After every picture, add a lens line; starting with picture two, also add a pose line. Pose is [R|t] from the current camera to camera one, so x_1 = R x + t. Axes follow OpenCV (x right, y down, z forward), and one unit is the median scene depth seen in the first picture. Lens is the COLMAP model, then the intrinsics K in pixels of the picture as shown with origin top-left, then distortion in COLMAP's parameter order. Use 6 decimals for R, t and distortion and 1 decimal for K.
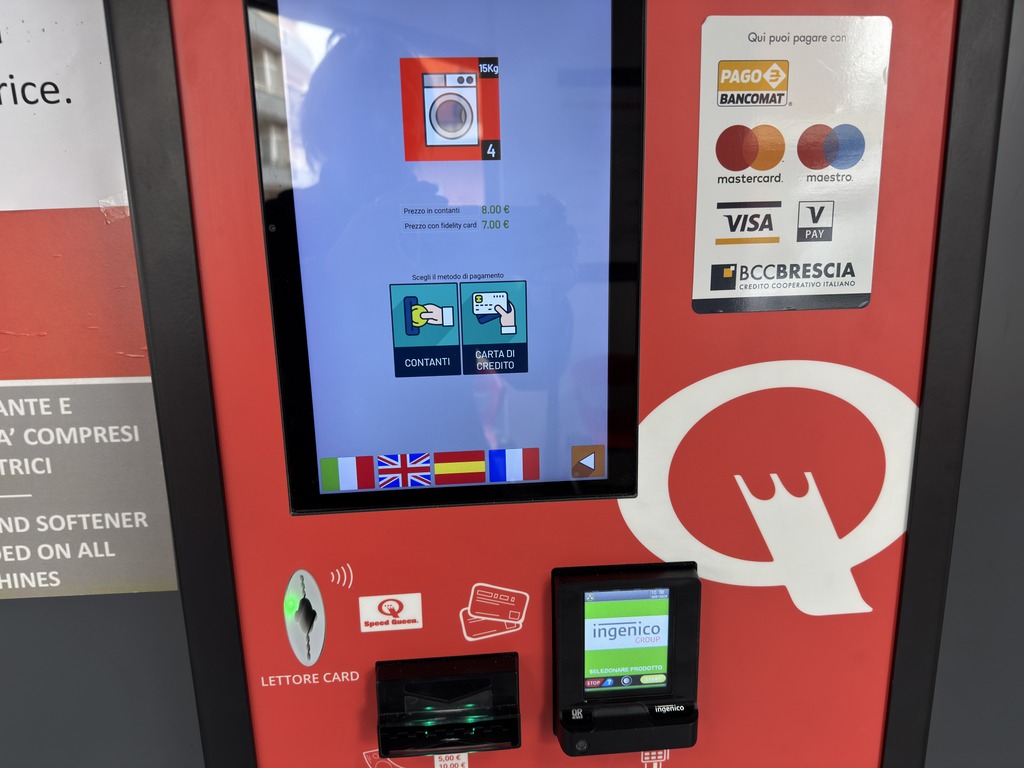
lens RADIAL K [[720.7, 0, 512.0], [0, 720.7, 384.0], [0, 0, 1]] dist [0.051811, -0.002317]
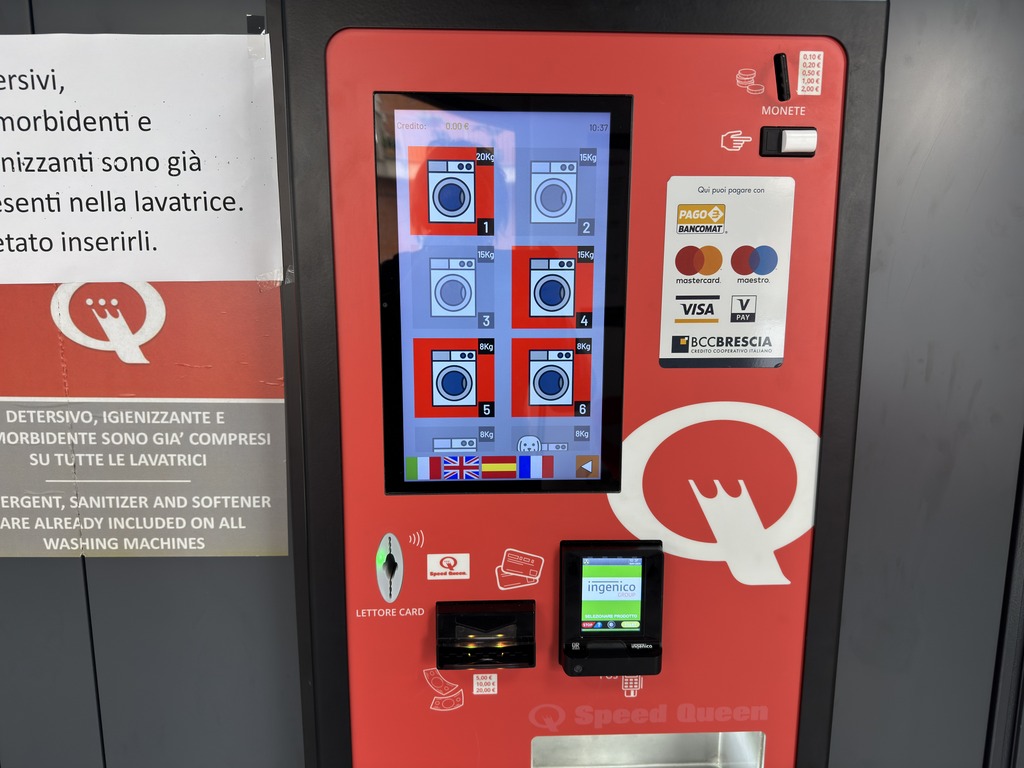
lens RADIAL K [[720.7, 0, 512.0], [0, 720.7, 384.0], [0, 0, 1]] dist [0.051811, -0.002317]
pose [[0.998540, 0.031470, -0.043909, 0.012226], [-0.033445, 0.998427, -0.044995, 0.011571], [0.042423, 0.046398, 0.998022, -0.452885]]
